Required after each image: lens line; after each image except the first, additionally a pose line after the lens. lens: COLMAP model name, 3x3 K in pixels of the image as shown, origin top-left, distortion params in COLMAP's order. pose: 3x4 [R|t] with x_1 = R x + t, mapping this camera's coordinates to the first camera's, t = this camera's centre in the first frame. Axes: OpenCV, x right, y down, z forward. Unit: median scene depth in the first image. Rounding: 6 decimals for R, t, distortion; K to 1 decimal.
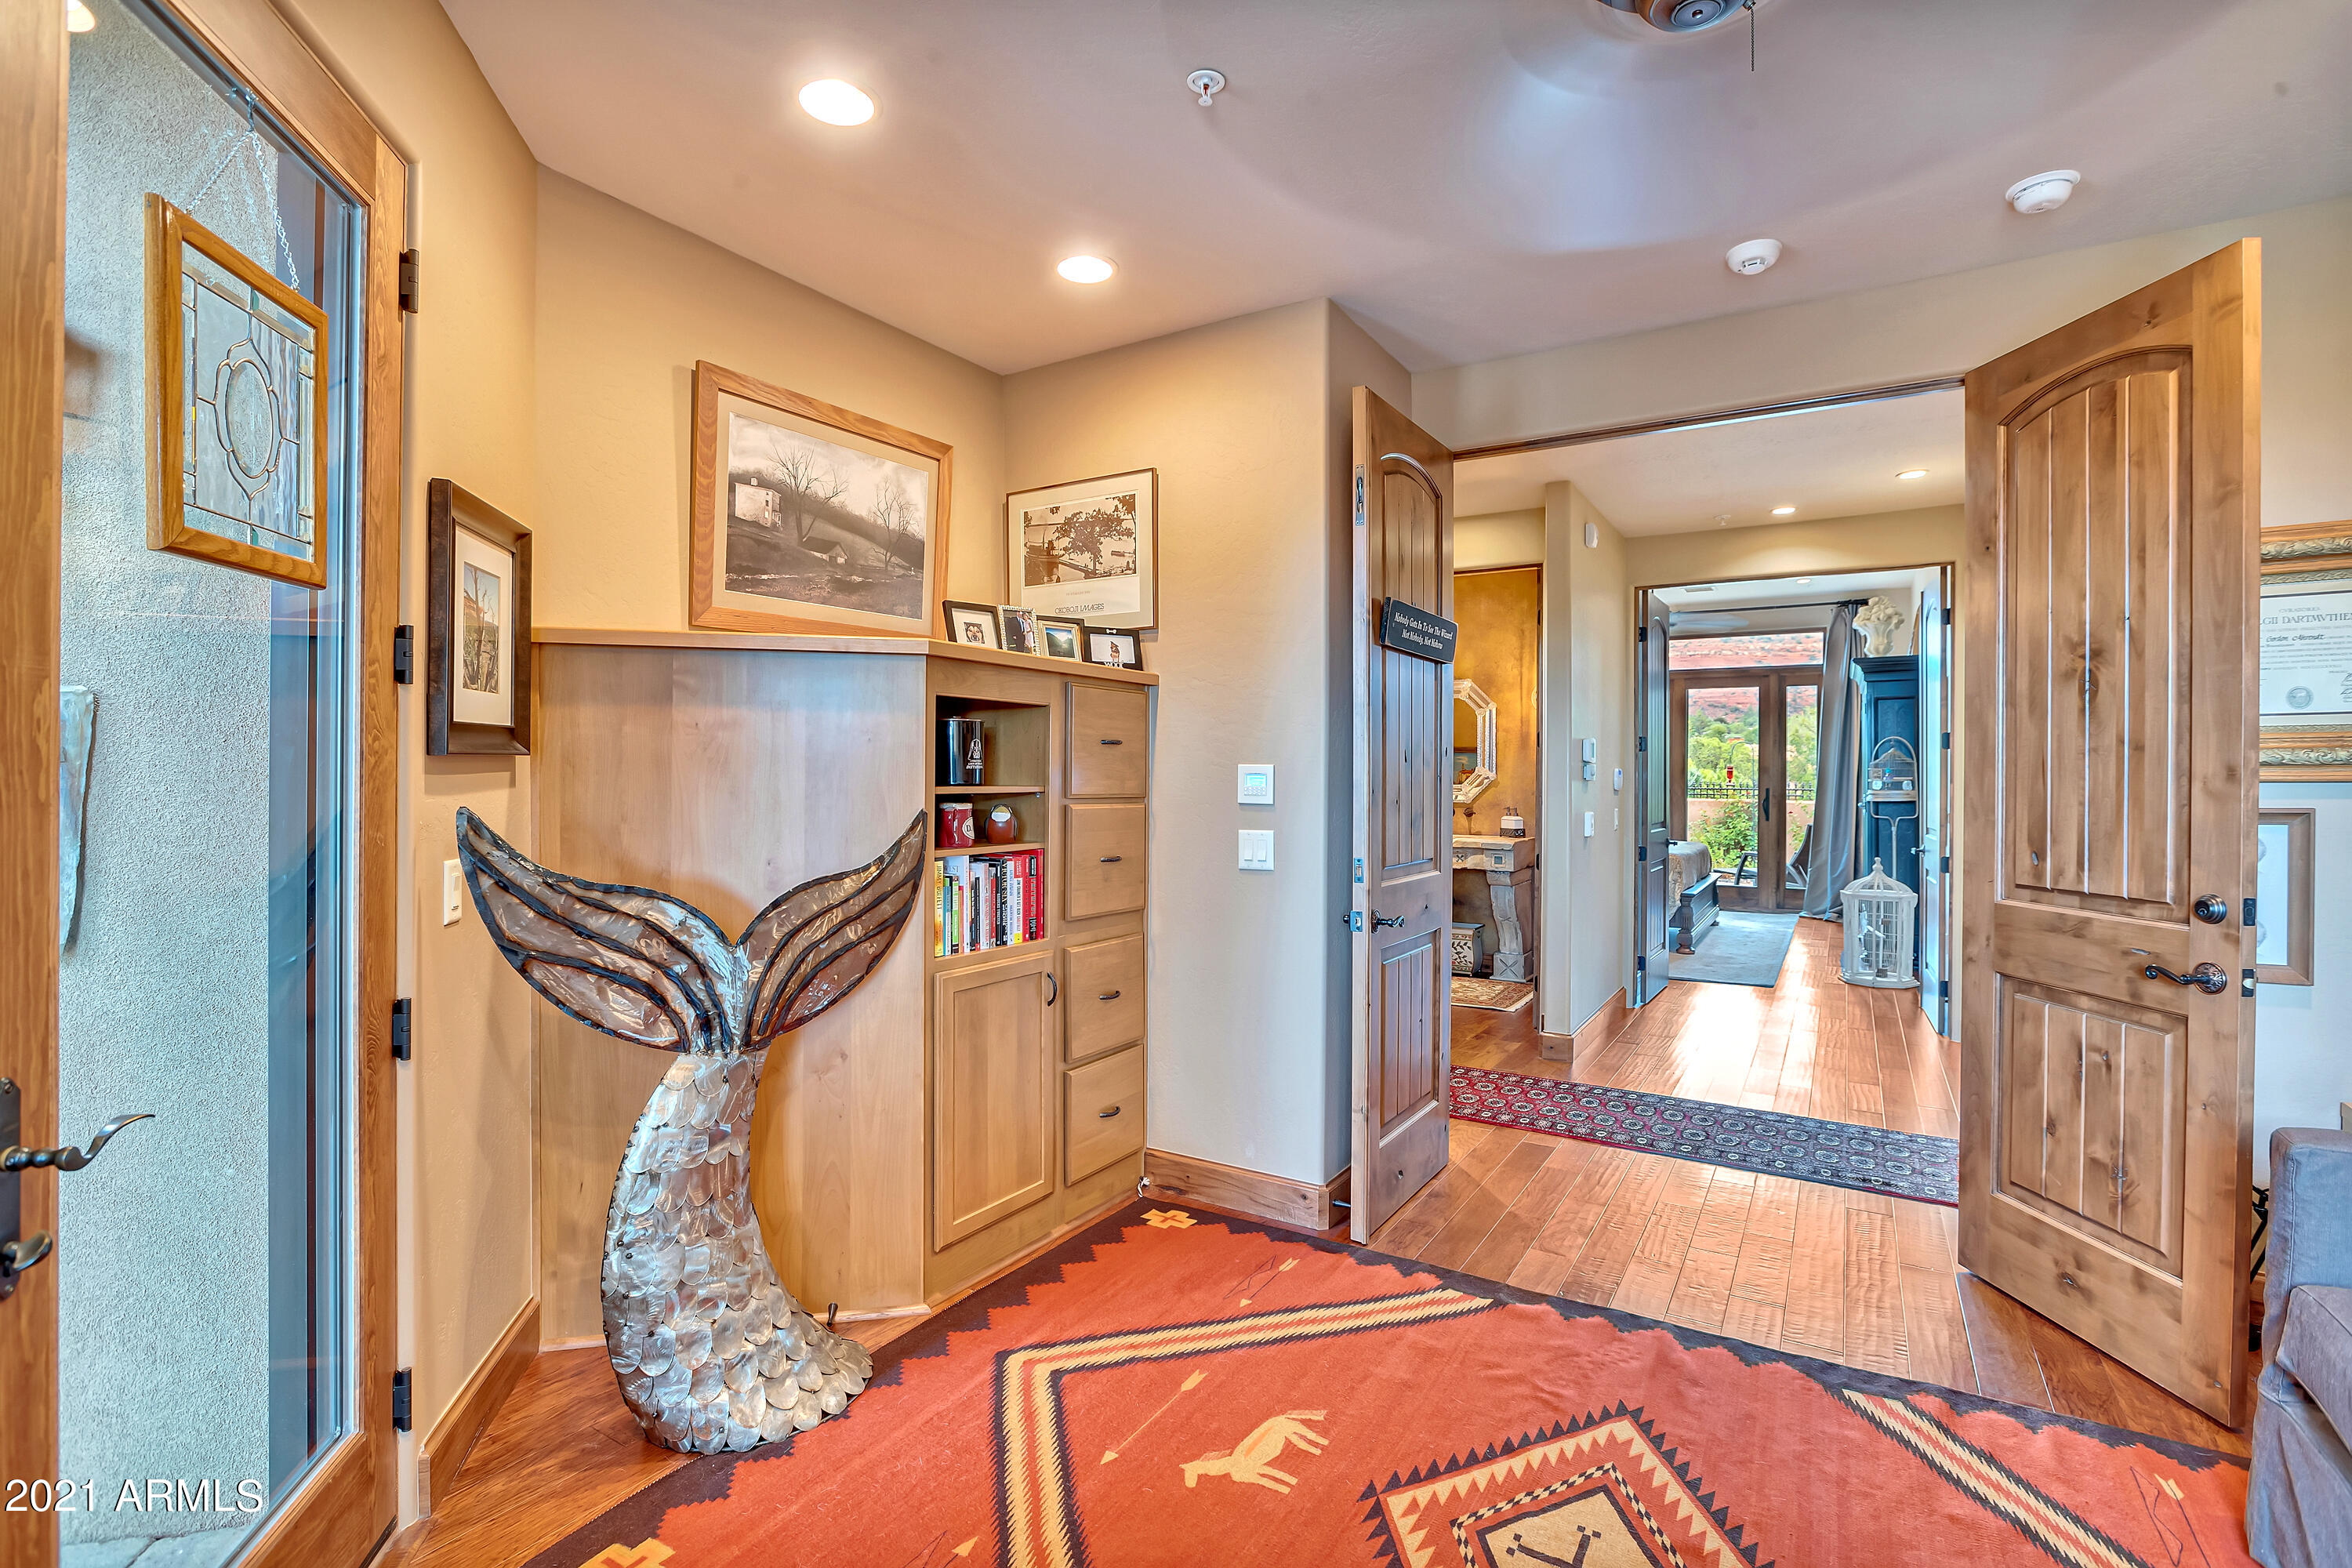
lens RADIAL K [[1093.8, 0, 1164.8], [0, 1093.8, 764.6], [0, 0, 1]] dist [-0.030019, 0.009855]
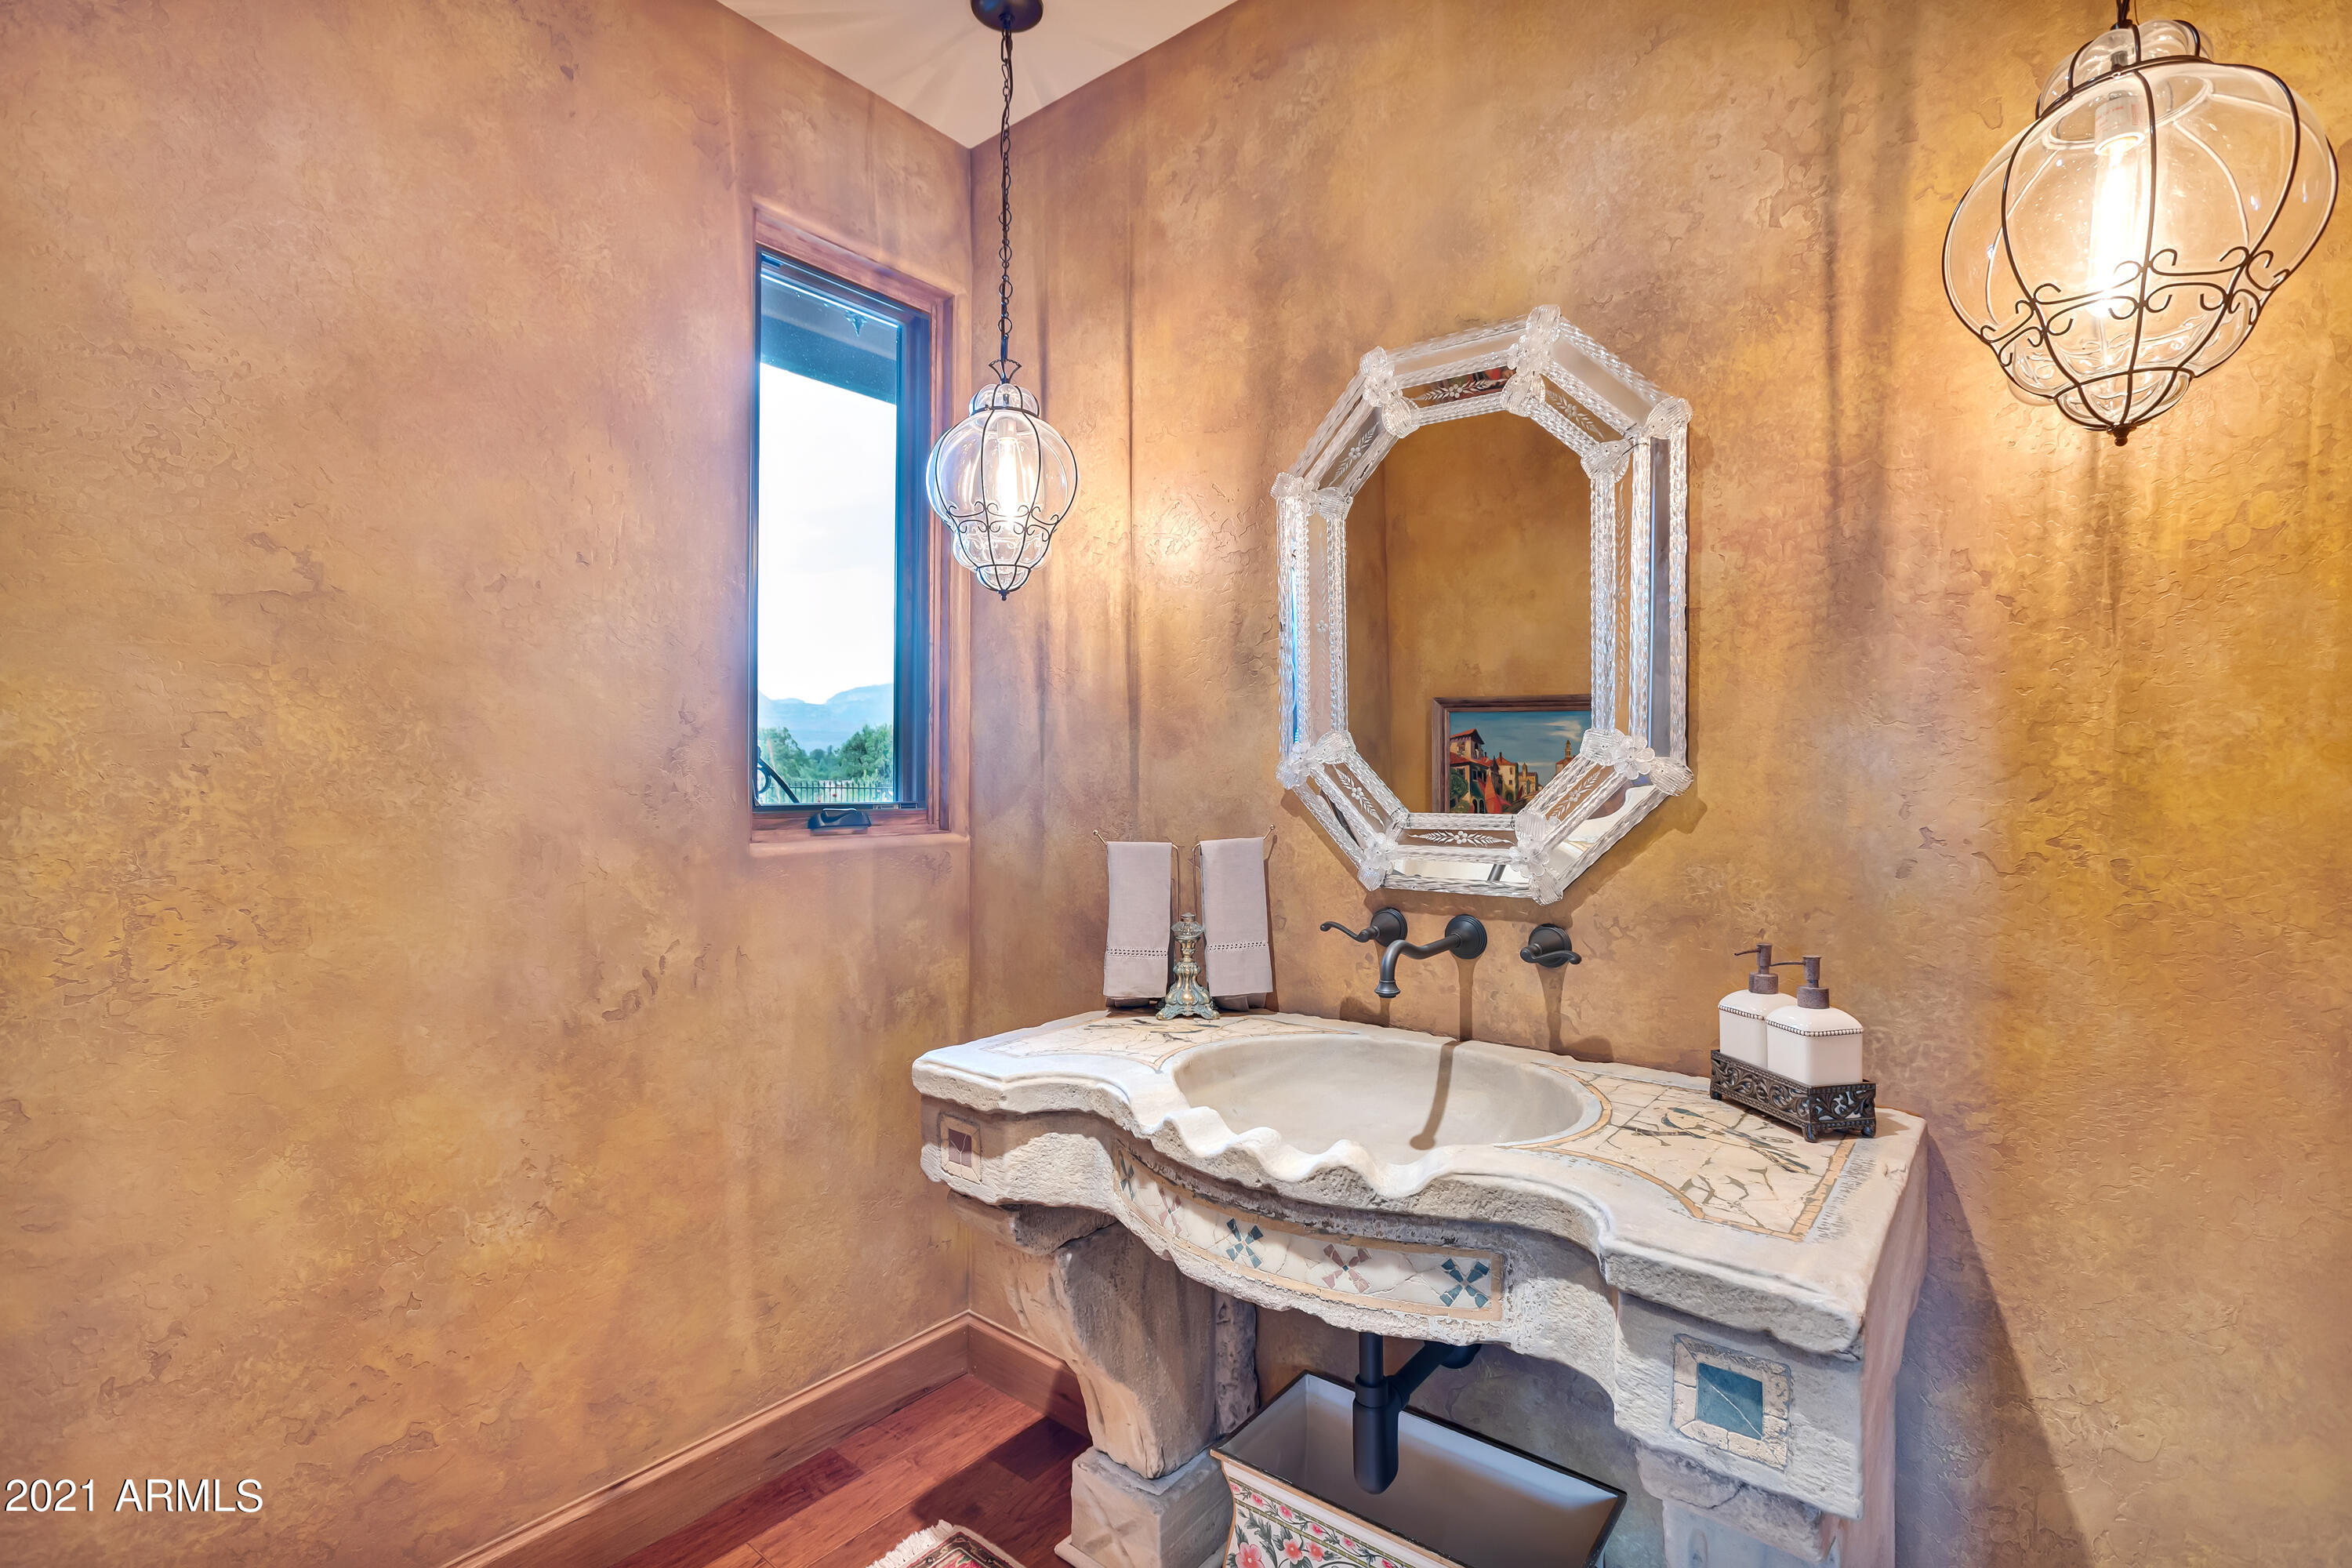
lens RADIAL K [[1093.8, 0, 1164.8], [0, 1093.8, 764.6], [0, 0, 1]] dist [-0.030019, 0.009855]
pose [[0.992648, 0.002604, -0.121012, 0.233847], [-0.003571, 0.999963, -0.007774, 0.011149], [0.120987, 0.008149, 0.992621, 0.795250]]
